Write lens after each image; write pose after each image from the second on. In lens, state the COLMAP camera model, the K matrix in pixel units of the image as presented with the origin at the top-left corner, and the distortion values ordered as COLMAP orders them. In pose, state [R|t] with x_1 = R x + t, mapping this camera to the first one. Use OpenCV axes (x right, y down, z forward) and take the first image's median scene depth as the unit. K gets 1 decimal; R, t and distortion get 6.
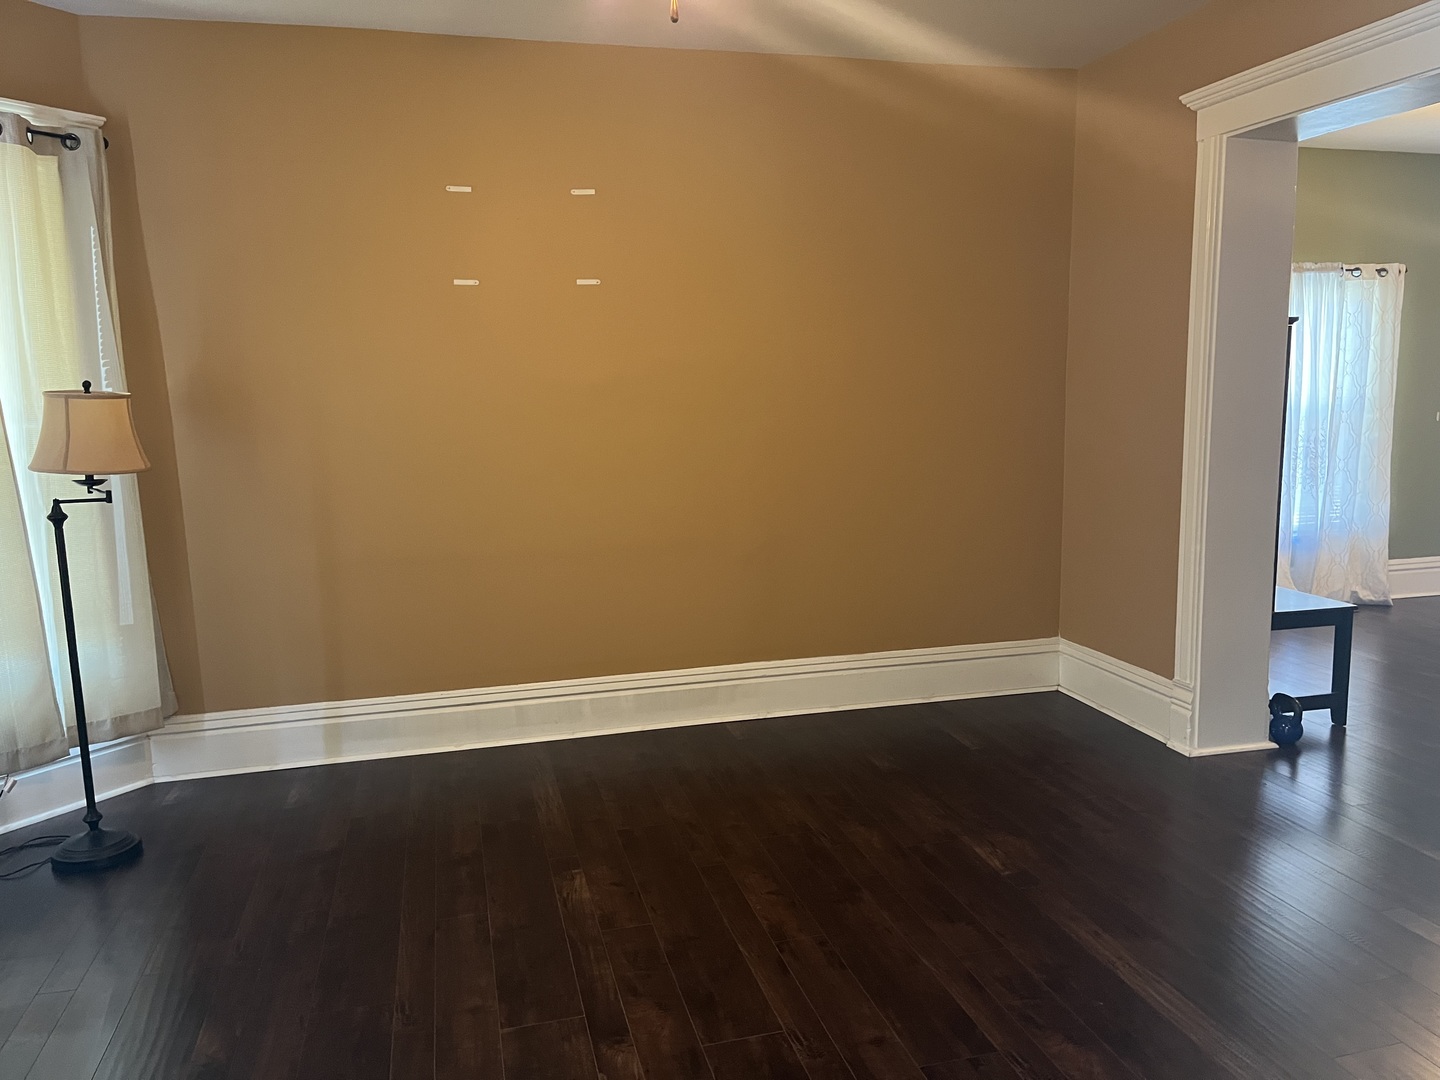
lens RADIAL K [[1072.2, 0, 721.8], [0, 1072.2, 543.4], [0, 0, 1]] dist [0.026113, -0.052815]
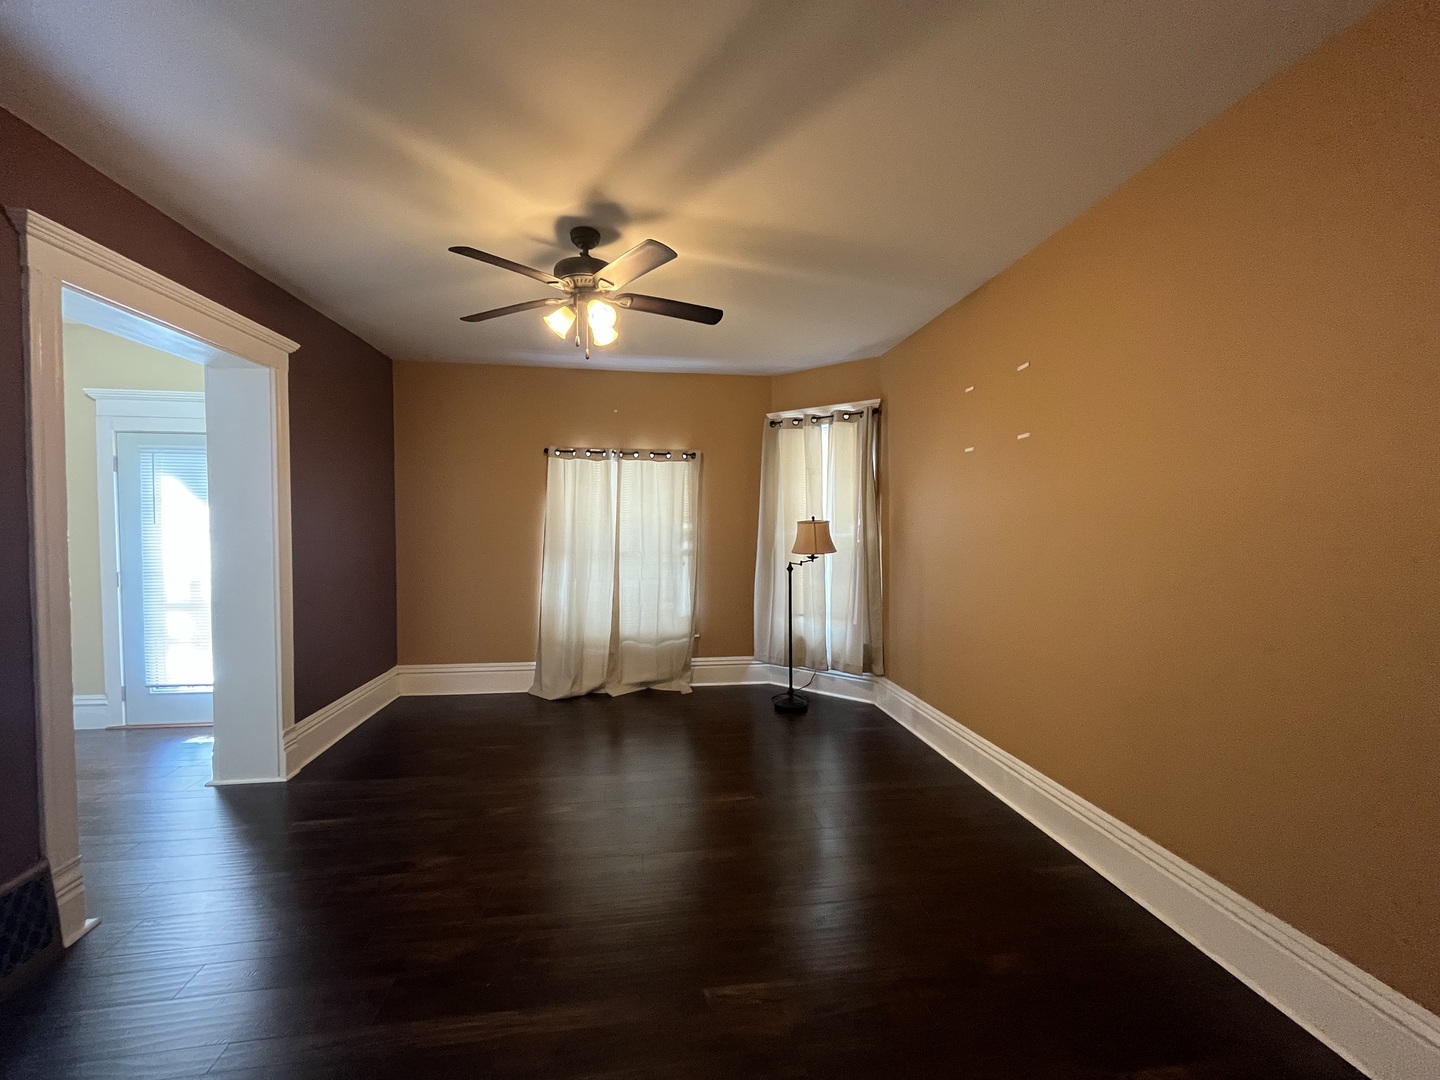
lens RADIAL K [[576.1, 0, 726.0], [0, 576.1, 541.0], [0, 0, 1]] dist [0.002469, 0.000046]
pose [[-0.099225, 0.038818, -0.994308, 0.723144], [-0.148395, 0.987488, 0.053361, -0.133664], [0.983938, 0.152845, -0.092223, 0.921431]]
